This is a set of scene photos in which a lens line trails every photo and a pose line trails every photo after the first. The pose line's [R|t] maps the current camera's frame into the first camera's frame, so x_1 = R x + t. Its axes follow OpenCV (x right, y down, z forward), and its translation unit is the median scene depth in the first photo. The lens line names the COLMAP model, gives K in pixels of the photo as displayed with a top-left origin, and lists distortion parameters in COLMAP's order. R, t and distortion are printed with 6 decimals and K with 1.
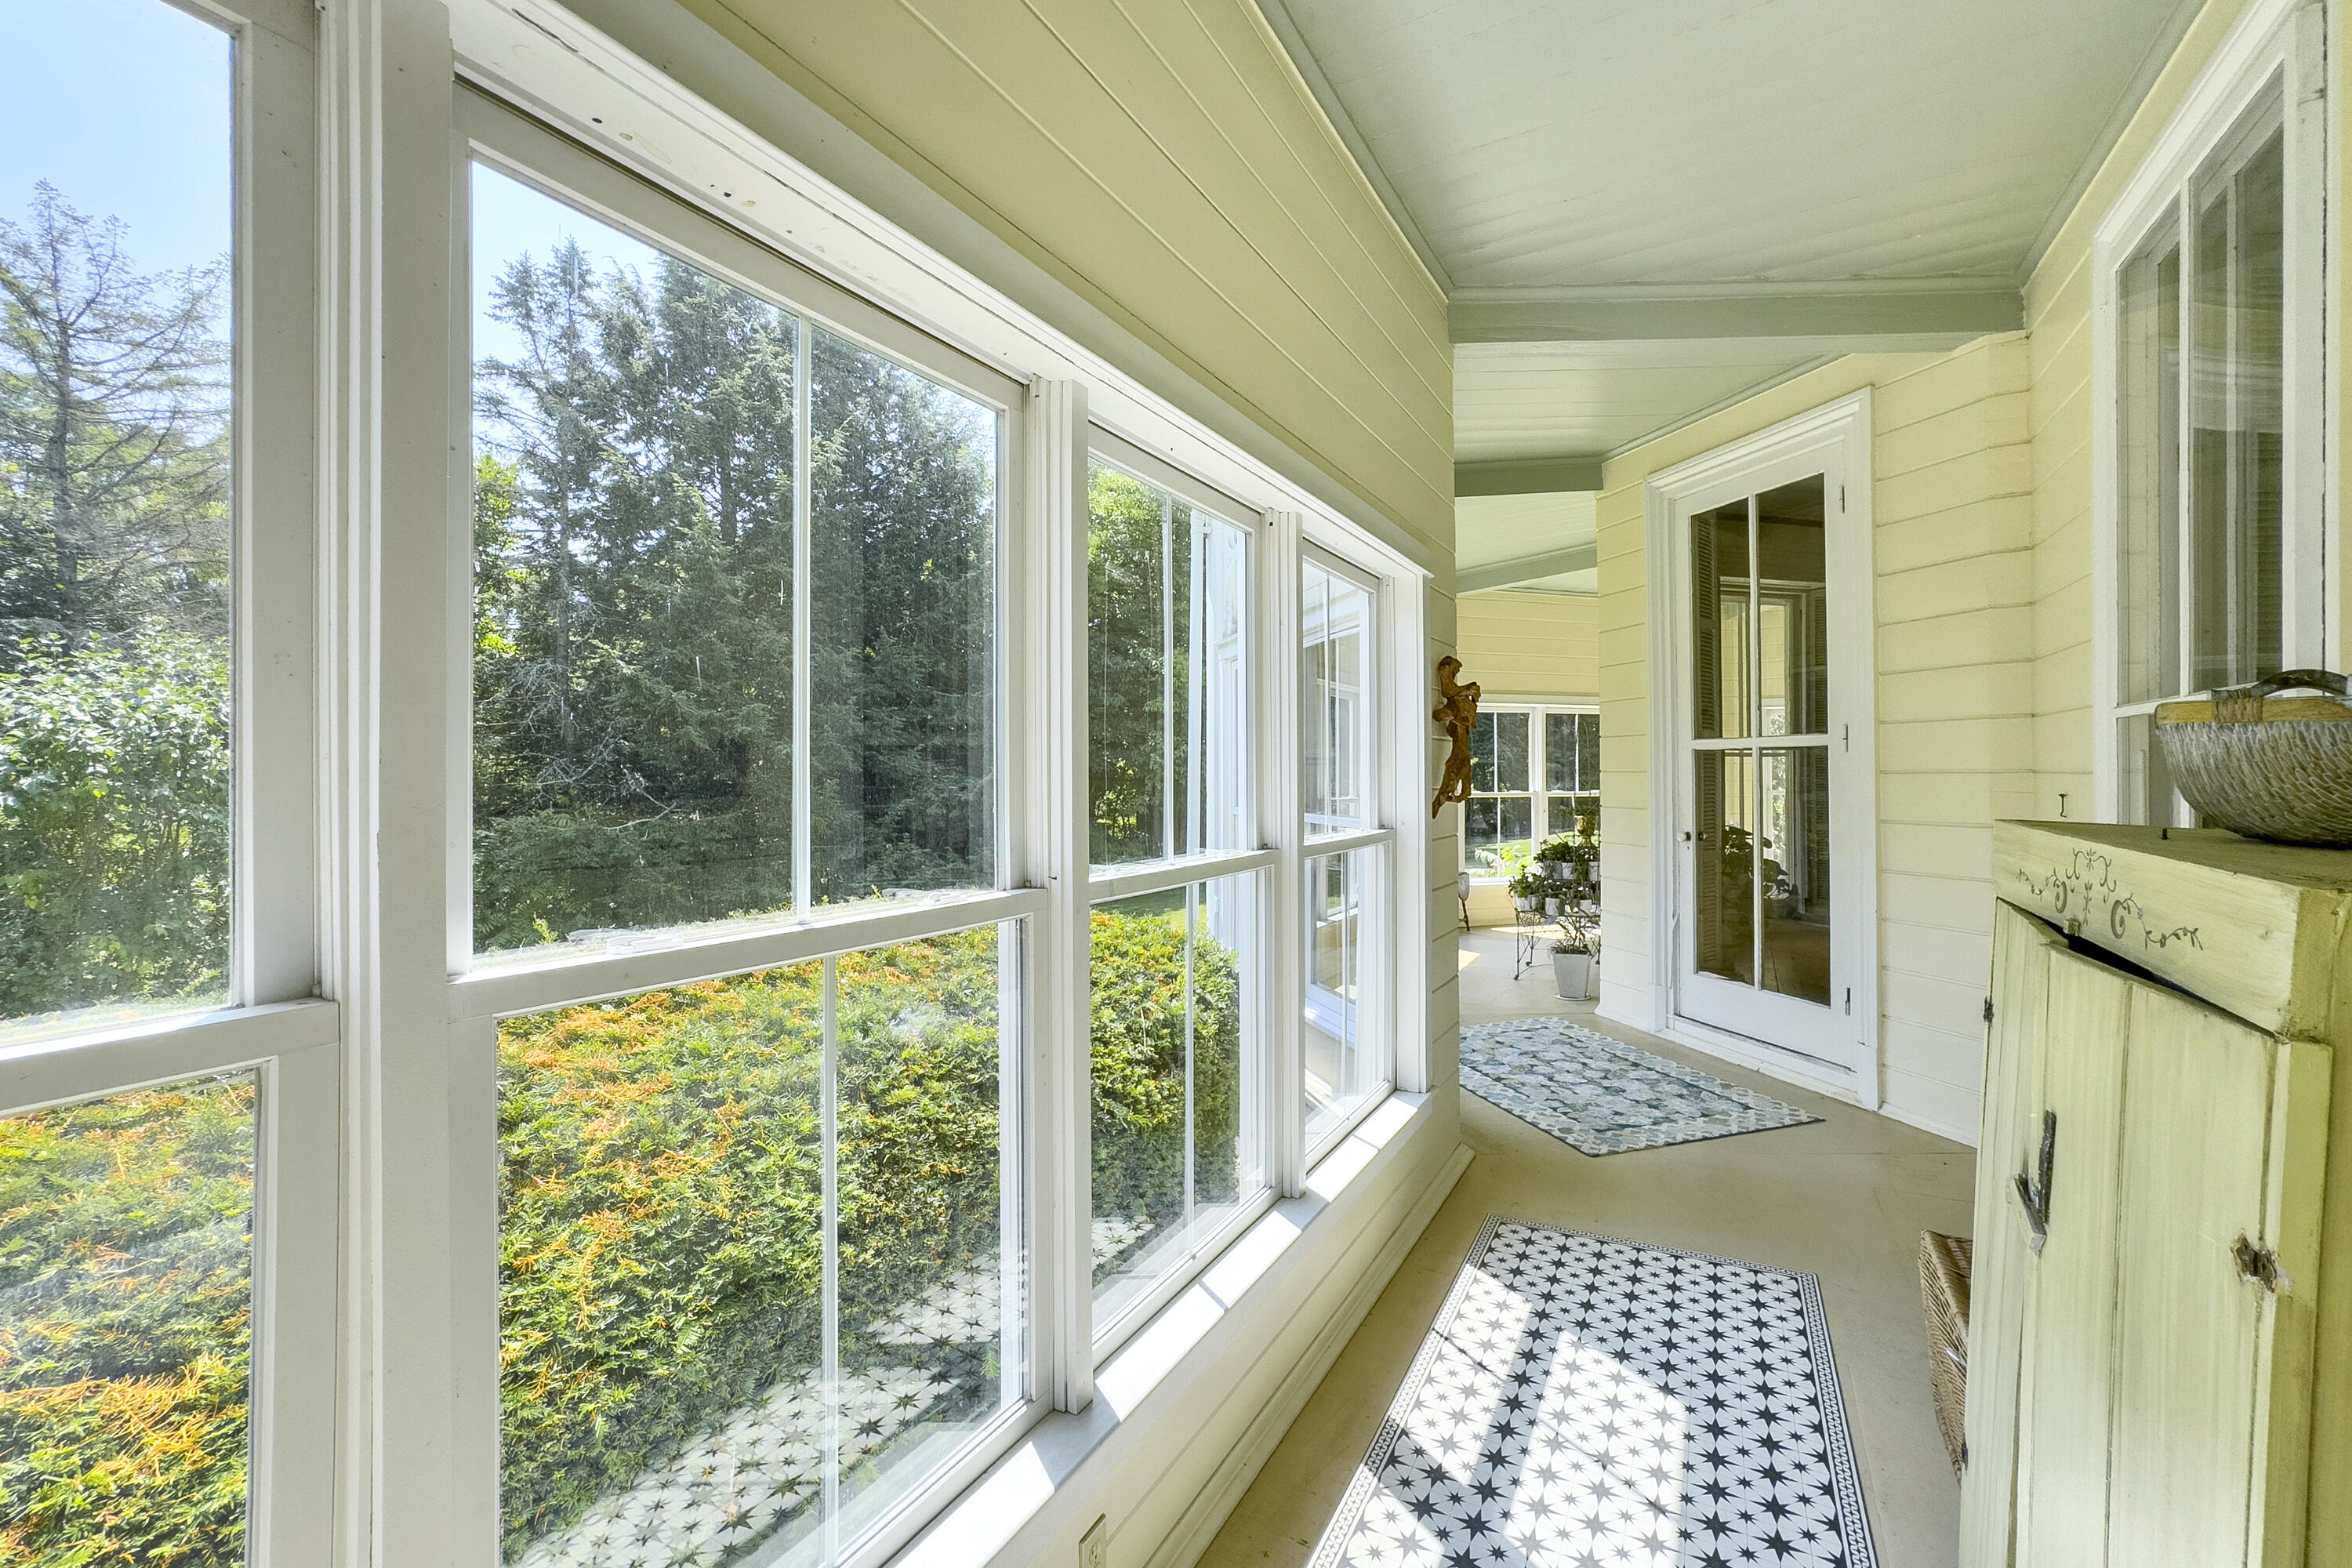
lens RADIAL K [[920.3, 0, 1176.0], [0, 920.3, 784.0], [0, 0, 1]] dist [-0.000080, 0.000005]
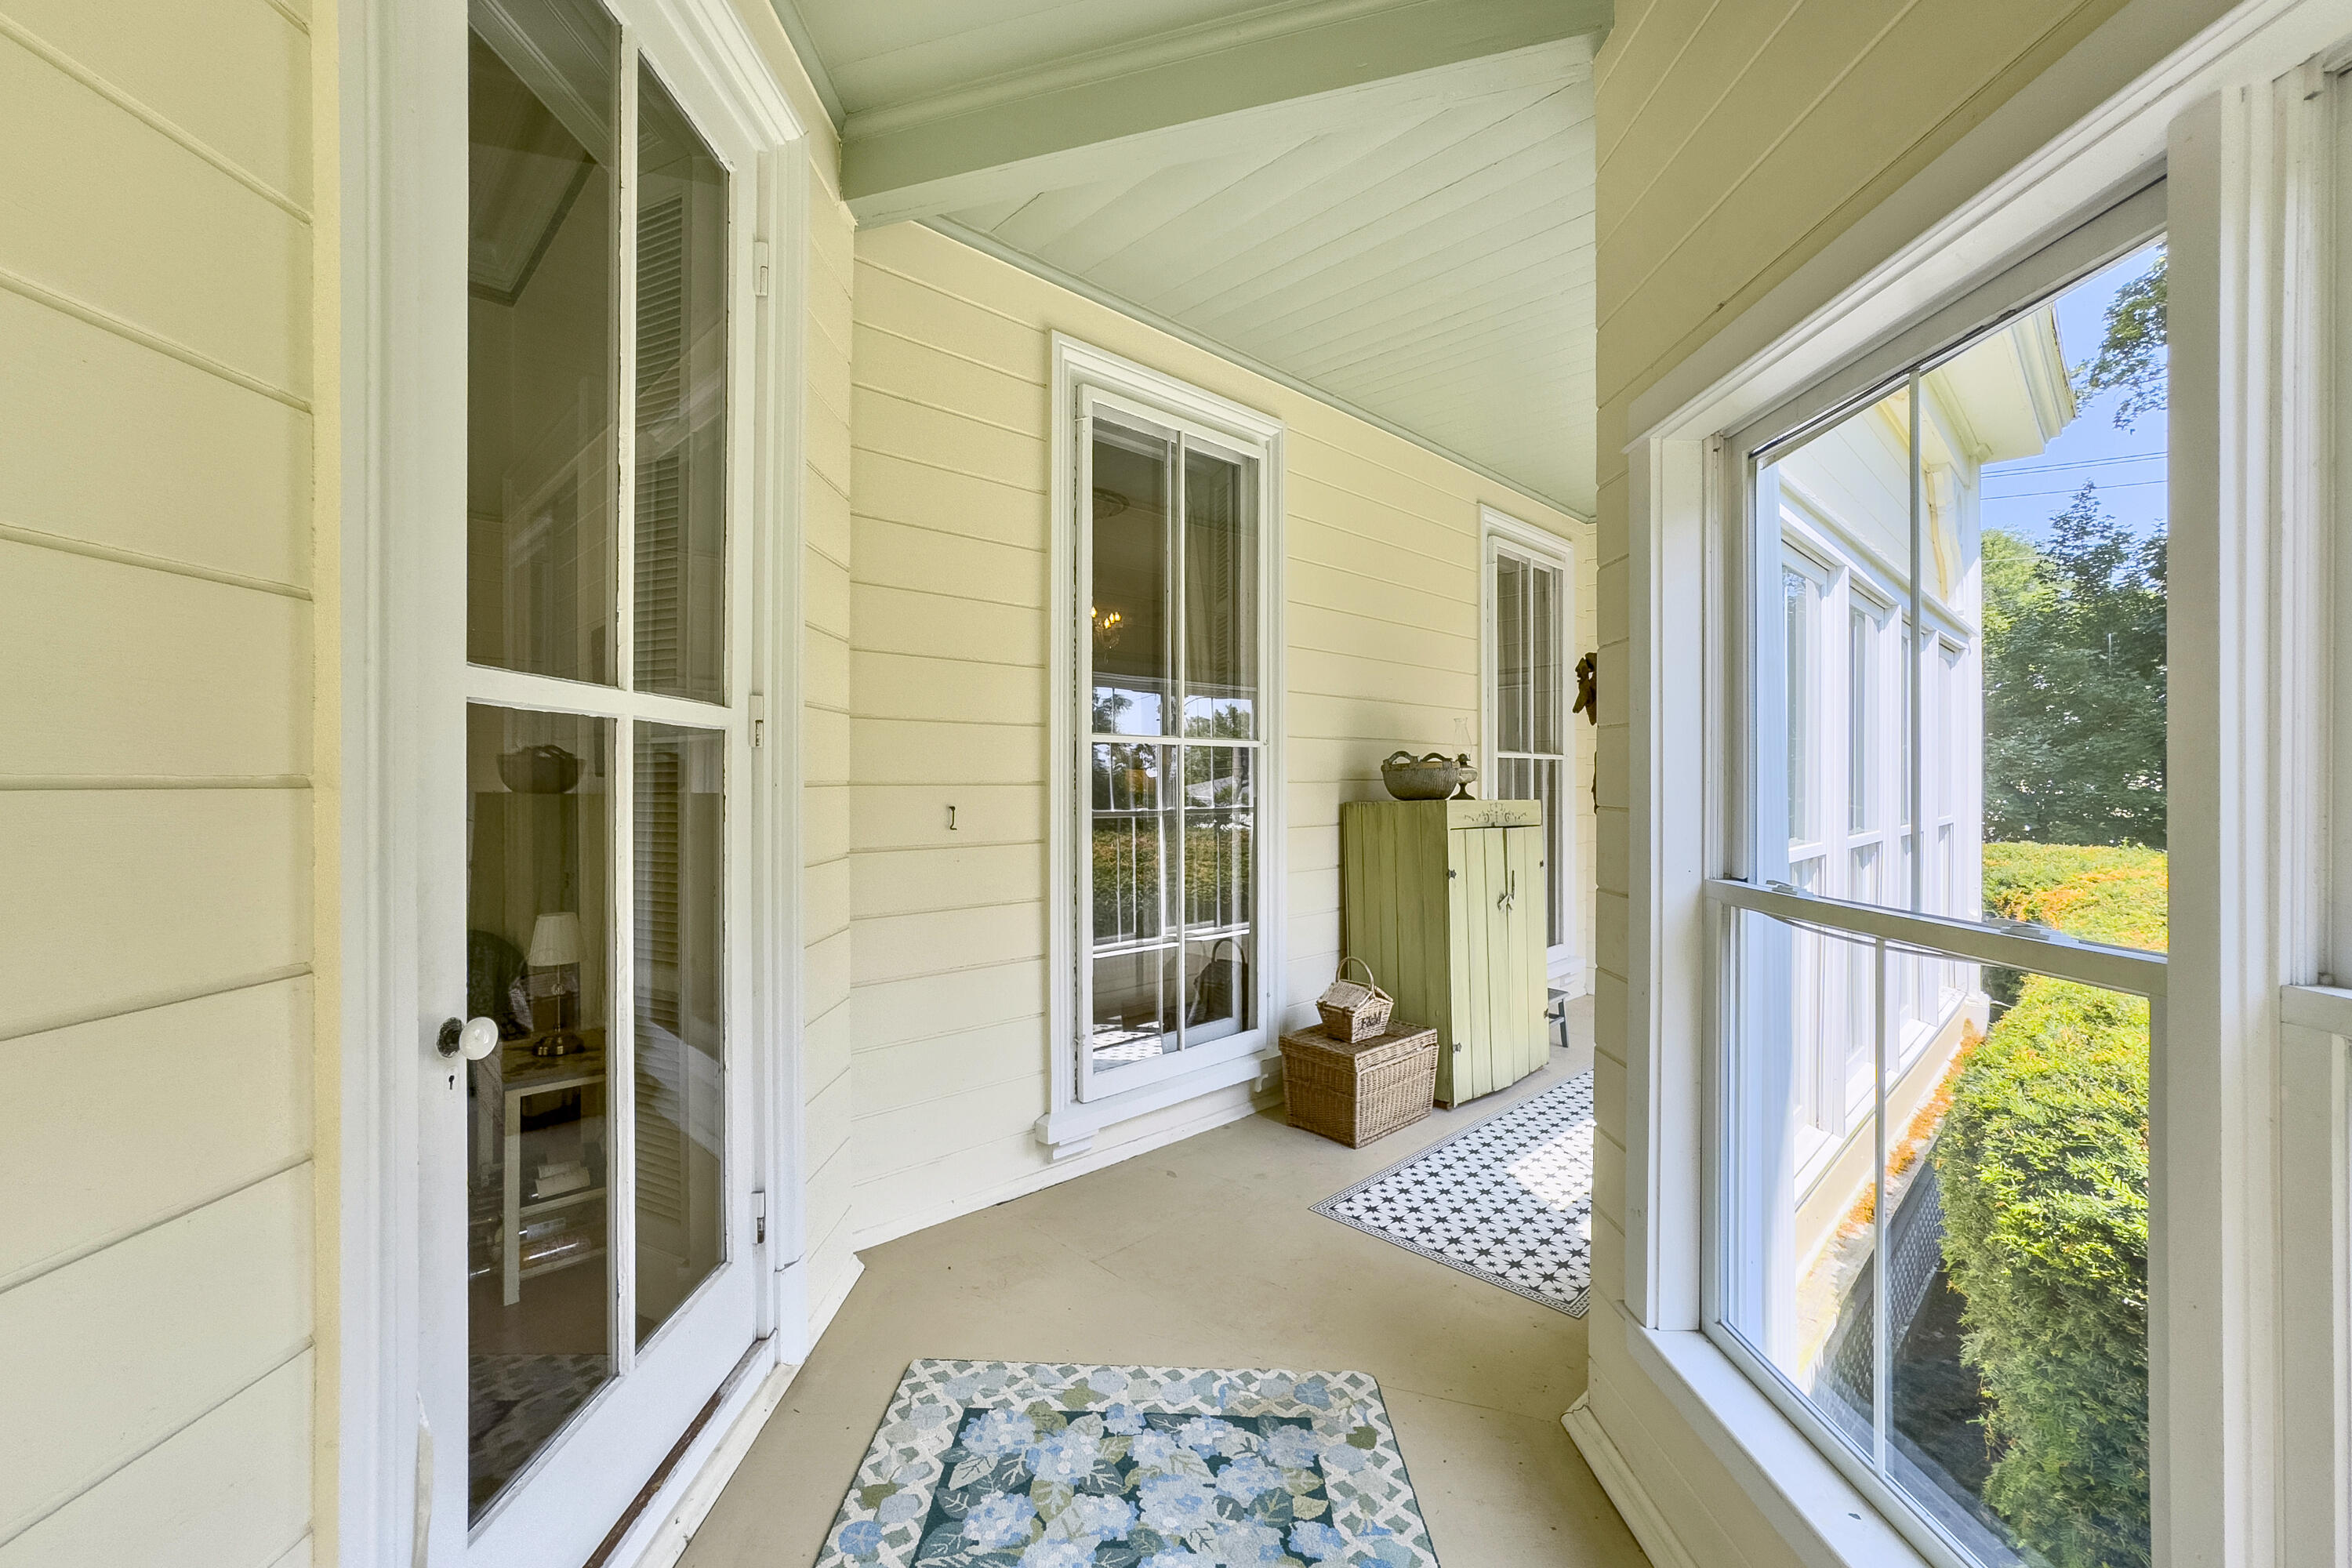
lens RADIAL K [[920.3, 0, 1176.0], [0, 920.3, 784.0], [0, 0, 1]] dist [-0.000080, 0.000005]
pose [[-0.962387, 0.002193, 0.271673, 0.362753], [0.004968, 0.999942, 0.009526, -0.018057], [-0.271637, 0.010517, -0.962342, 1.480149]]
